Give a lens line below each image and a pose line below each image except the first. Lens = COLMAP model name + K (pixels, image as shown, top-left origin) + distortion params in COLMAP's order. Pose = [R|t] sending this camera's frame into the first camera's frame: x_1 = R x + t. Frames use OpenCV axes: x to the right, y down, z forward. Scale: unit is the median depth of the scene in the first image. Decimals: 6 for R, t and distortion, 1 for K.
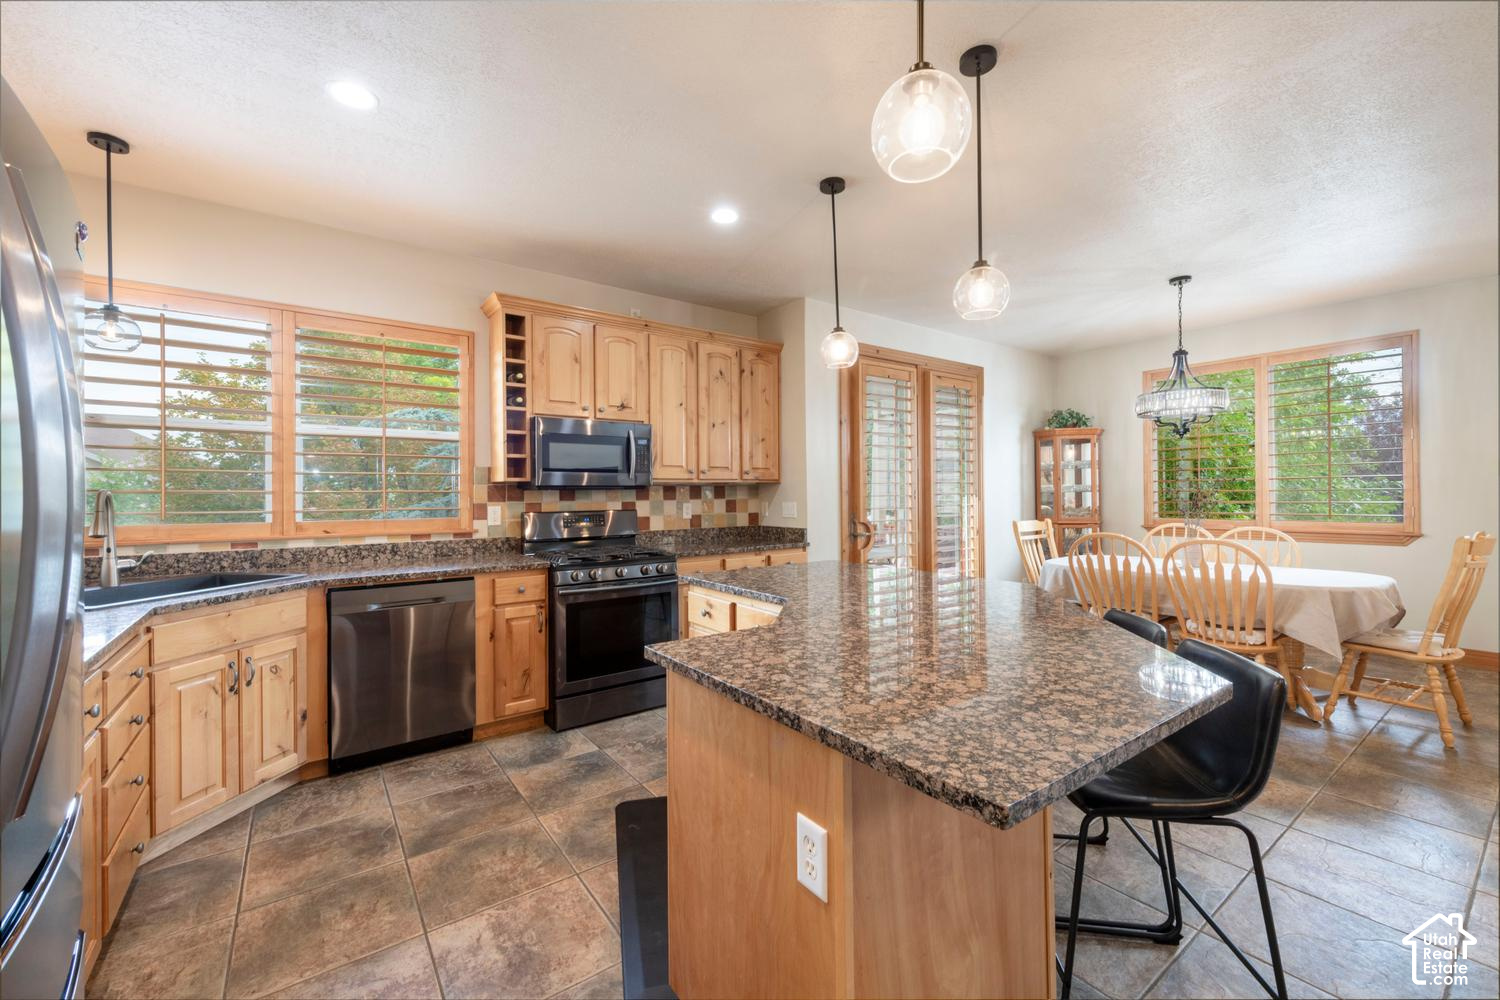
lens RADIAL K [[609.3, 0, 750.0], [0, 609.3, 500.0], [0, 0, 1]] dist [0.000172, 0.000007]
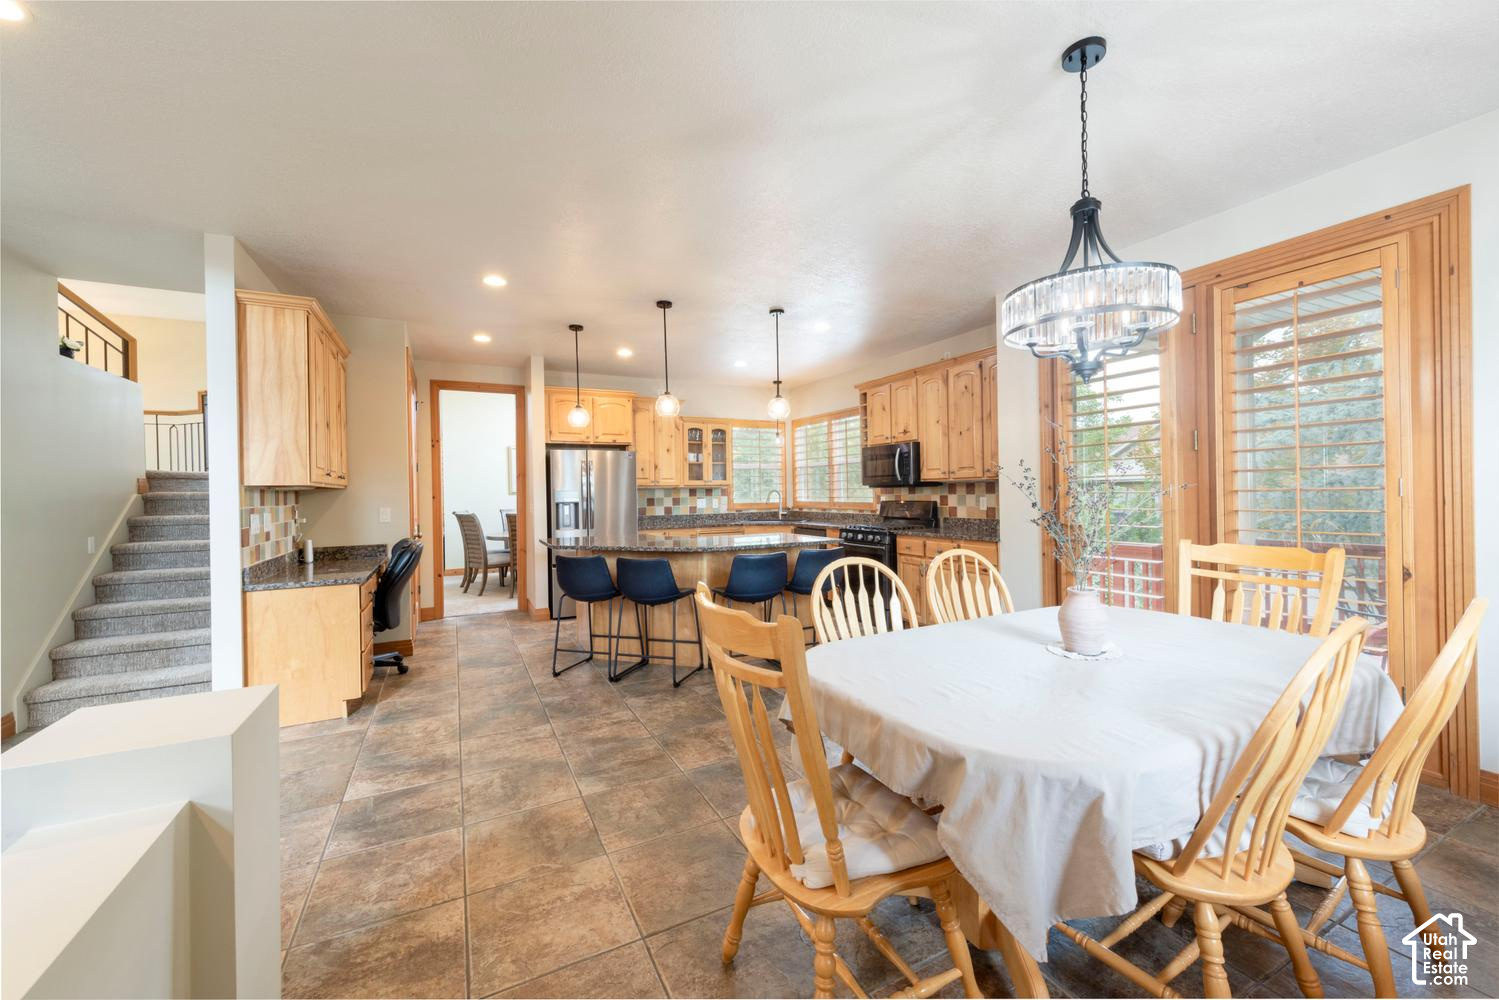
lens RADIAL K [[583.6, 0, 749.5], [0, 583.6, 500.0], [0, 0, 1]] dist [0.000763, -0.000048]
pose [[-0.152273, 0.024291, -0.988040, 1.207458], [0.005582, 0.999703, 0.023717, -0.020553], [0.988323, -0.001903, -0.152363, 0.797003]]
